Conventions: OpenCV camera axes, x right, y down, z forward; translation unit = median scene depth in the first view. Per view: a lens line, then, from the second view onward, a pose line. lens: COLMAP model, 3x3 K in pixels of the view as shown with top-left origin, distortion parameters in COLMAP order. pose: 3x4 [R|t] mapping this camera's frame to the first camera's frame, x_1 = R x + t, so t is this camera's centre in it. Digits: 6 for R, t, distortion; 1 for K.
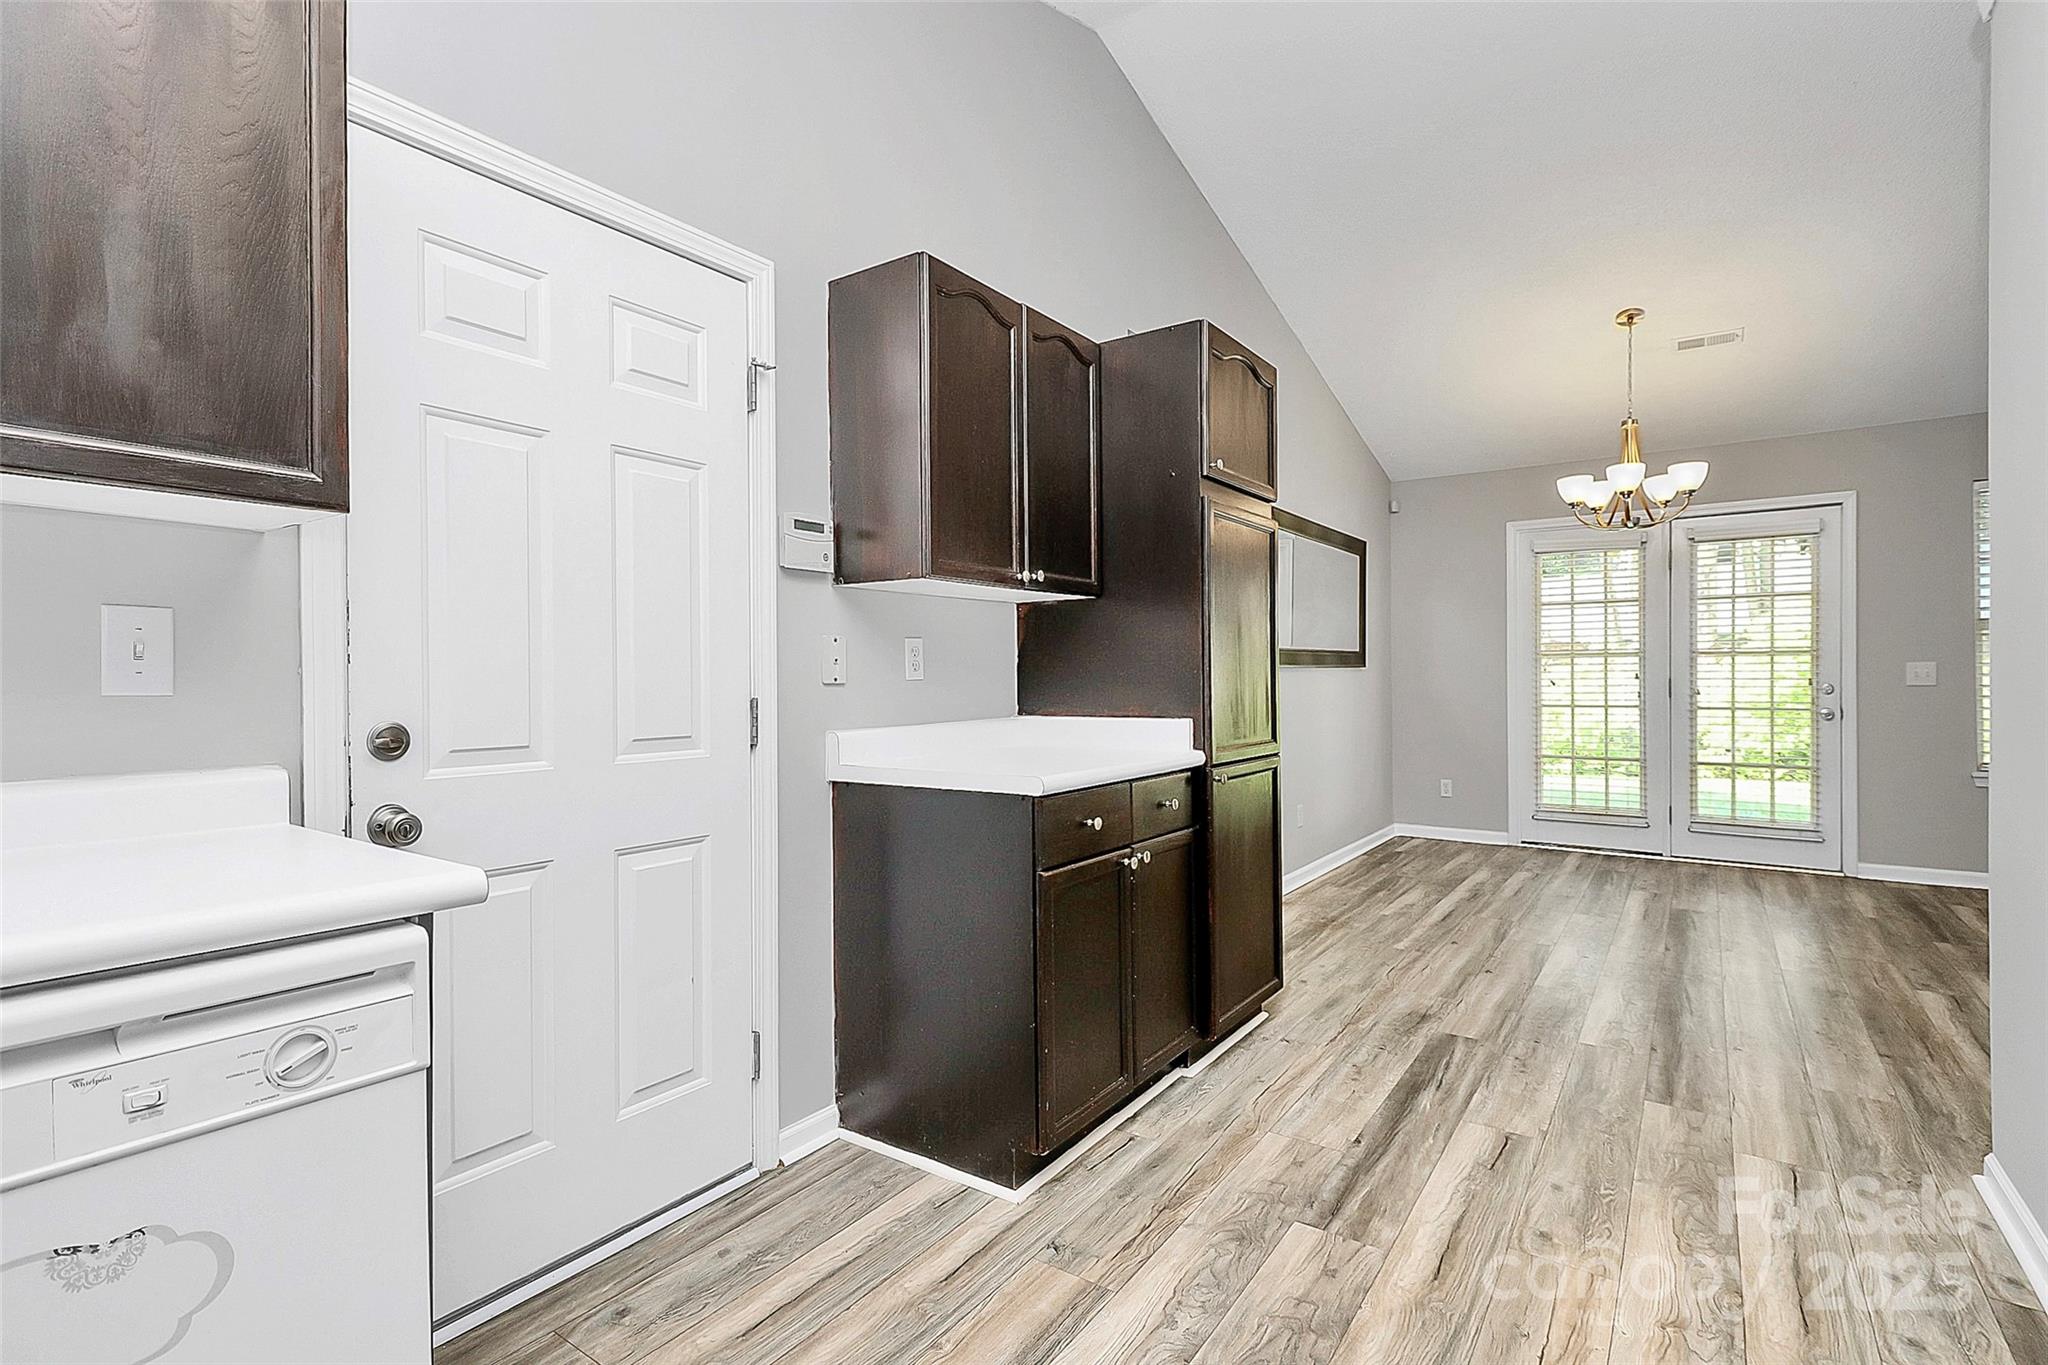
lens RADIAL K [[967.4, 0, 990.5], [0, 967.4, 676.0], [0, 0, 1]] dist [-0.003209, -0.006839]
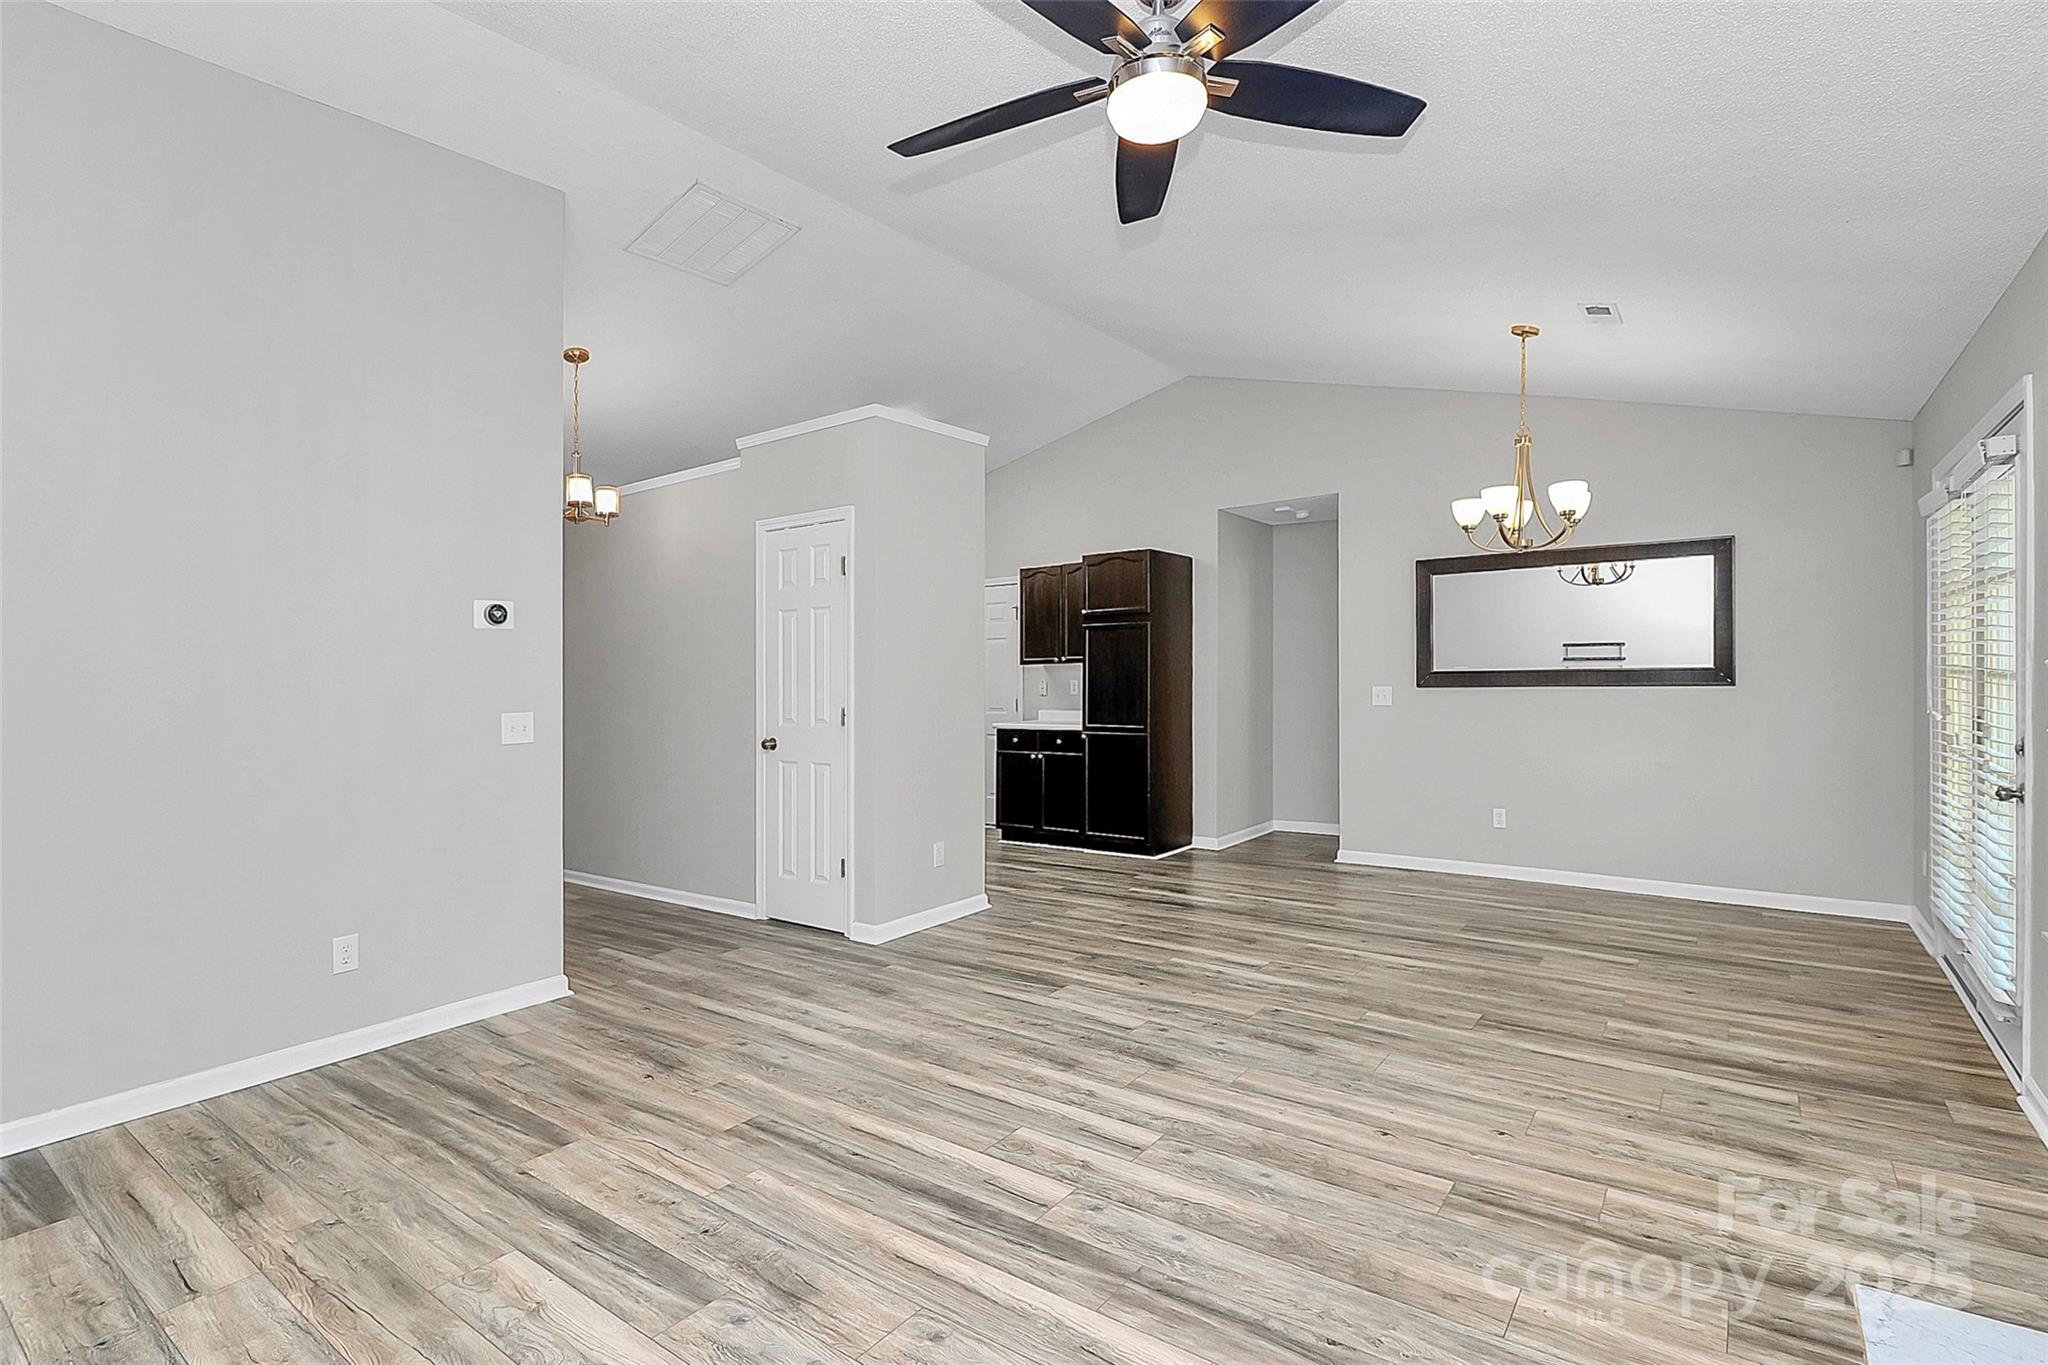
lens RADIAL K [[1015.5, 0, 1024.0], [0, 1015.5, 682.5], [0, 0, 1]] dist [0.002230, -0.000845]
pose [[-0.006594, 0.018364, -0.999810, 2.736620], [0.013159, 0.999746, 0.018276, -0.080226], [0.999892, -0.013036, -0.006834, 0.823975]]
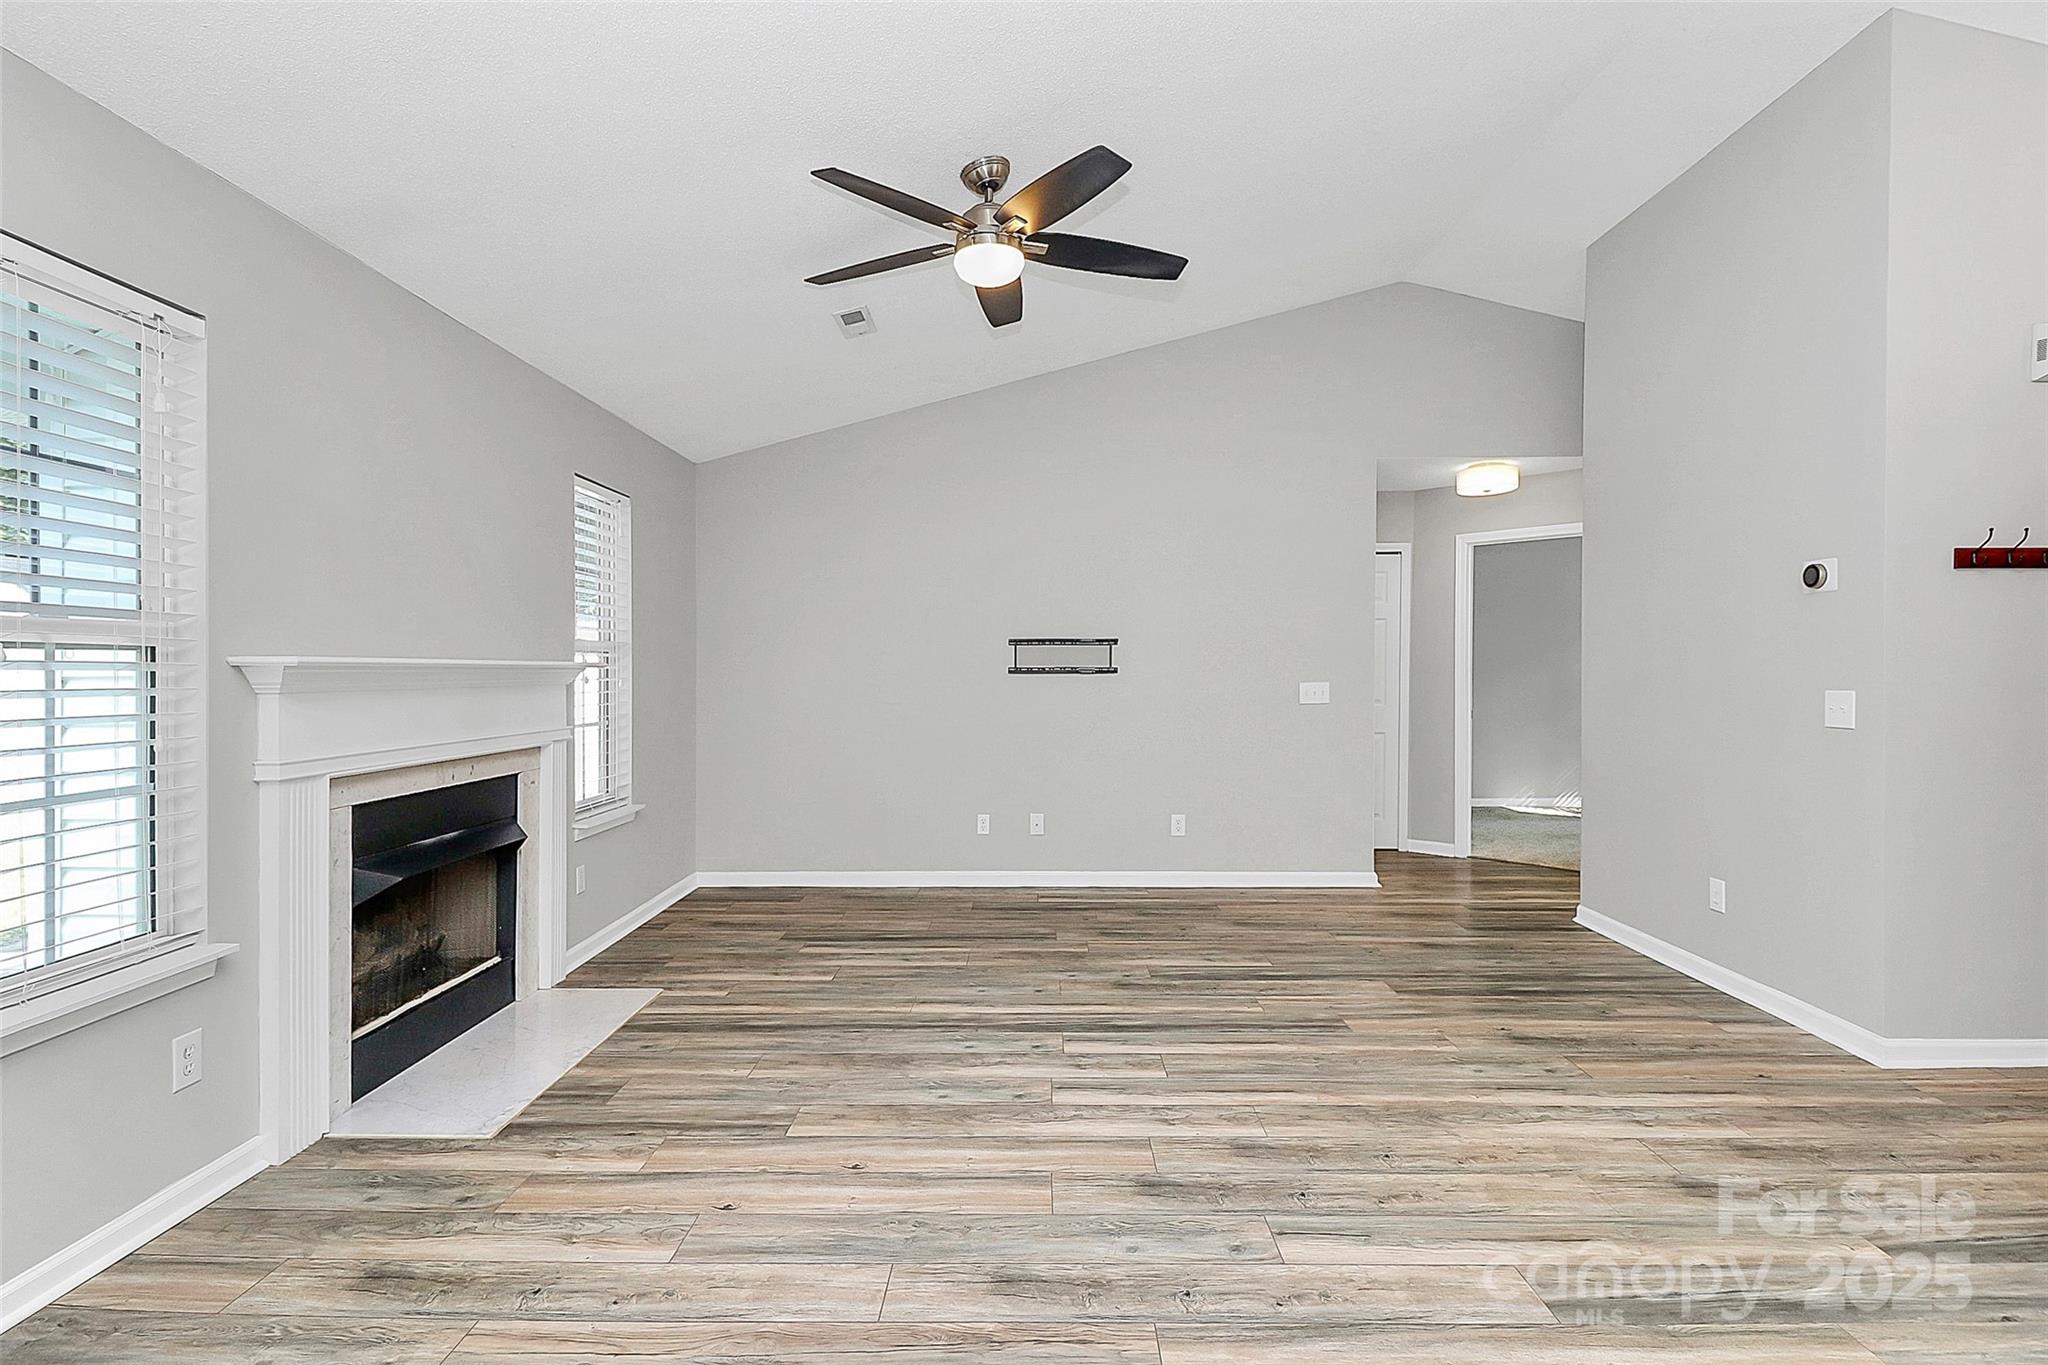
lens RADIAL K [[914.1, 0, 1036.2], [0, 914.1, 668.1], [0, 0, 1]] dist [-0.009072, -0.000272]
pose [[-0.588239, 0.014030, 0.808565, 0.933589], [0.006317, 0.999899, -0.012754, -0.046367], [-0.808662, -0.002395, -0.588268, 1.535144]]
